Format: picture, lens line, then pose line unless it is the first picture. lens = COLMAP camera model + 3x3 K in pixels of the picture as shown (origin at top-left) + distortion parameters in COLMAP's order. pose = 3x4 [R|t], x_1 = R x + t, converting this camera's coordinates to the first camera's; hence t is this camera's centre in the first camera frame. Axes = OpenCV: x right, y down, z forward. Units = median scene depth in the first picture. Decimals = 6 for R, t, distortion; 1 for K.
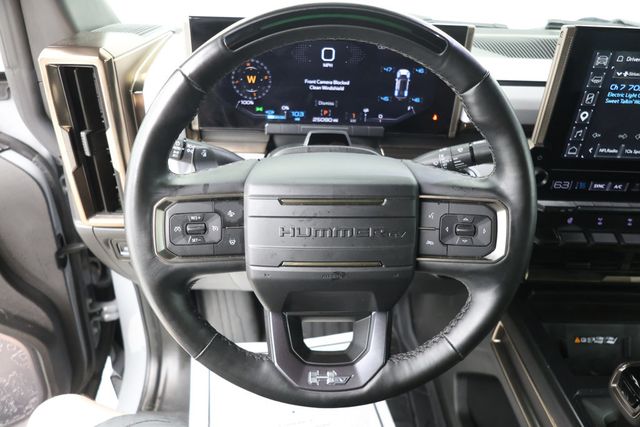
lens RADIAL K [[446.0, 0, 320.0], [0, 446.0, 208.5], [0, 0, 1]] dist [0.006967, -0.008905]
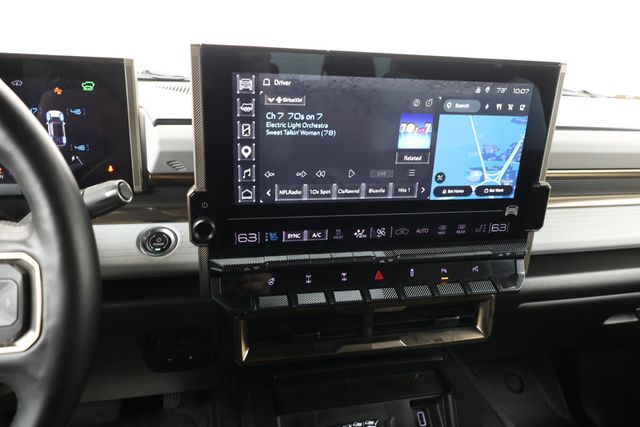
lens RADIAL K [[446.0, 0, 321.8], [0, 446.0, 212.9], [0, 0, 1]] dist [0.006967, -0.008905]
pose [[0.979749, -0.059952, 0.191042, 0.540897], [0.093920, 0.980248, -0.174048, 0.059355], [-0.176834, 0.188466, 0.966028, 0.189239]]
